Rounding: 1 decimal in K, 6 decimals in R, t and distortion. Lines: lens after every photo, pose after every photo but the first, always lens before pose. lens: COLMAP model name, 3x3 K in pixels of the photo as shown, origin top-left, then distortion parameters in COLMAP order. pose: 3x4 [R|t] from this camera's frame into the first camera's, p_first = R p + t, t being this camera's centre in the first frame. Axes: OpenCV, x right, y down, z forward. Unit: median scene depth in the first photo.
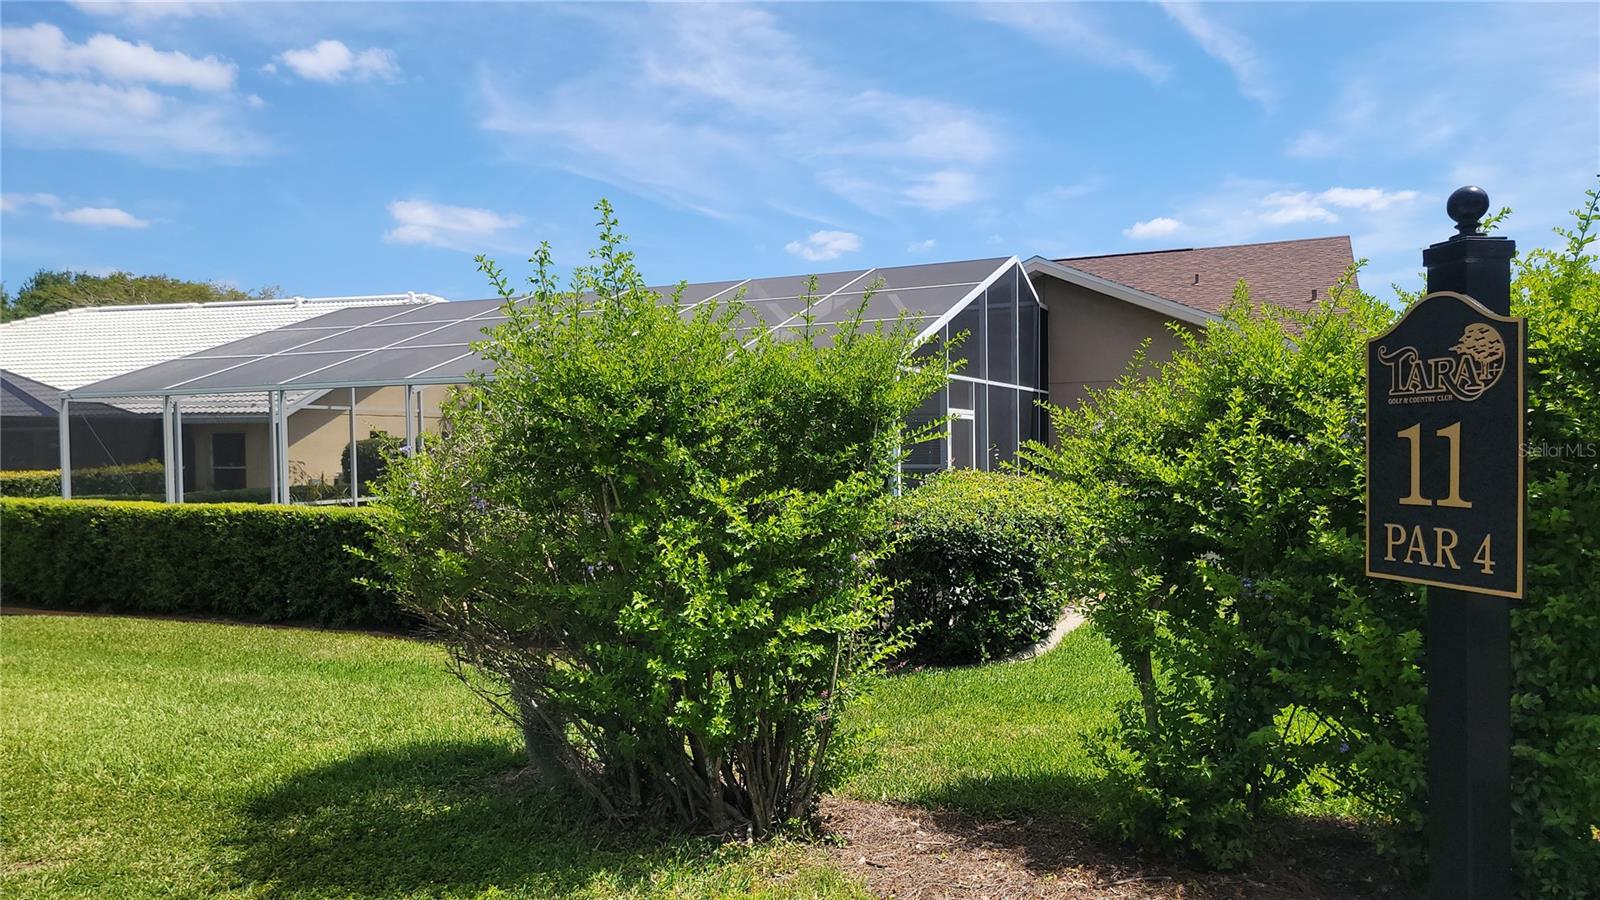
lens RADIAL K [[1118.4, 0, 798.1], [0, 1118.4, 460.6], [0, 0, 1]] dist [0.054288, -0.006615]
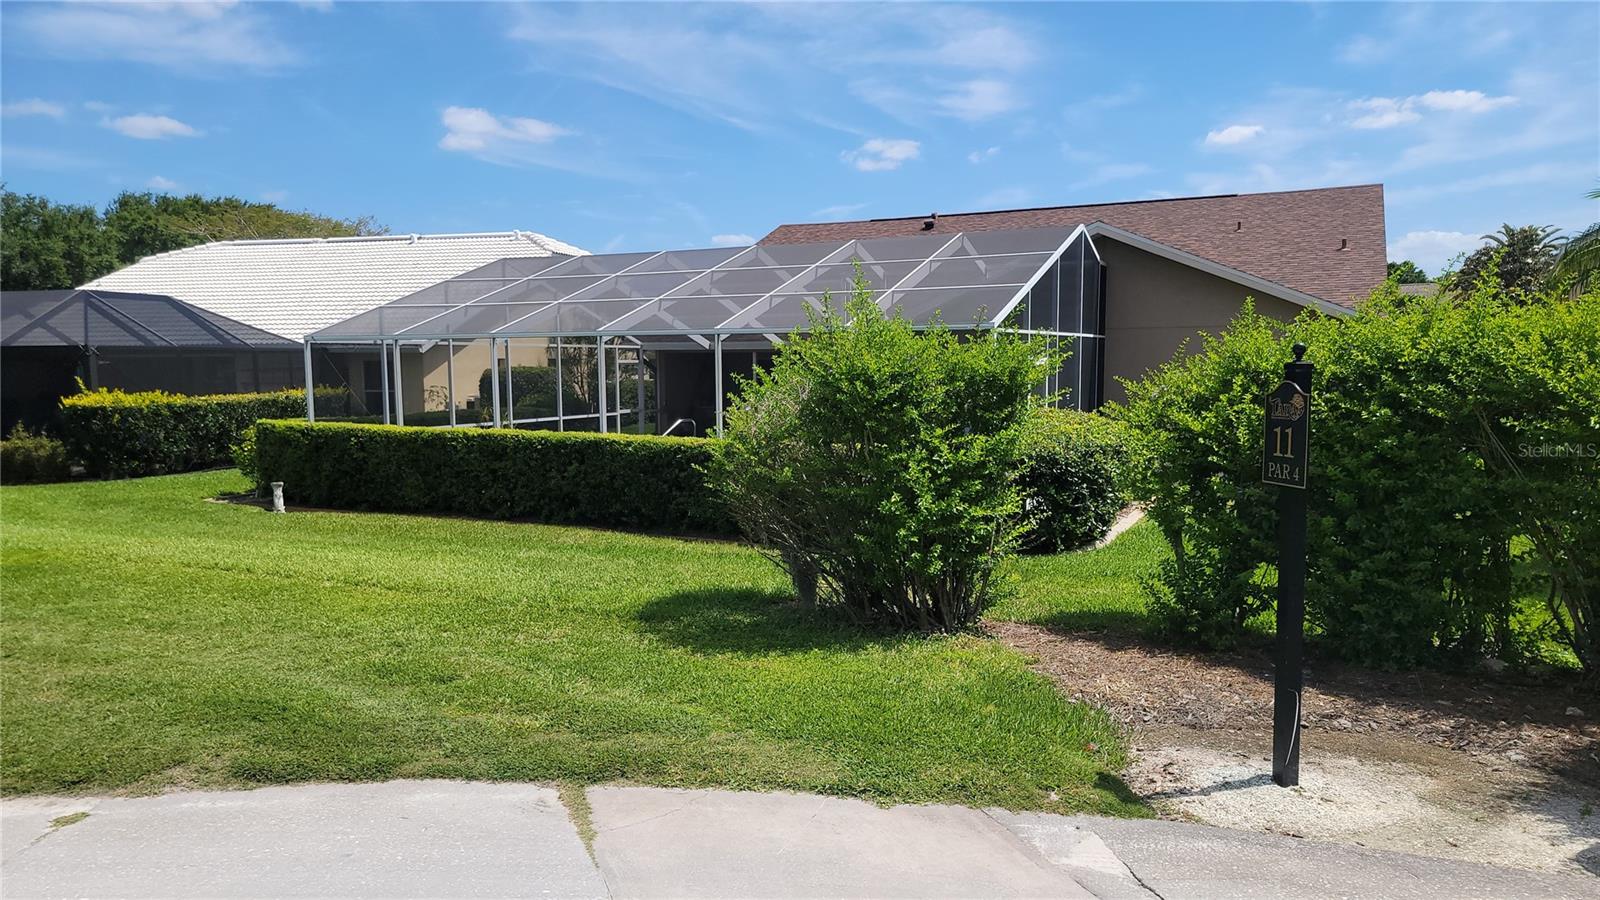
lens RADIAL K [[1118.4, 0, 798.1], [0, 1118.4, 460.6], [0, 0, 1]] dist [0.054288, -0.006615]
pose [[0.999421, 0.008310, -0.032987, -0.204949], [-0.005838, 0.997217, 0.074329, -0.056782], [0.033513, -0.074093, 0.996688, -0.685968]]
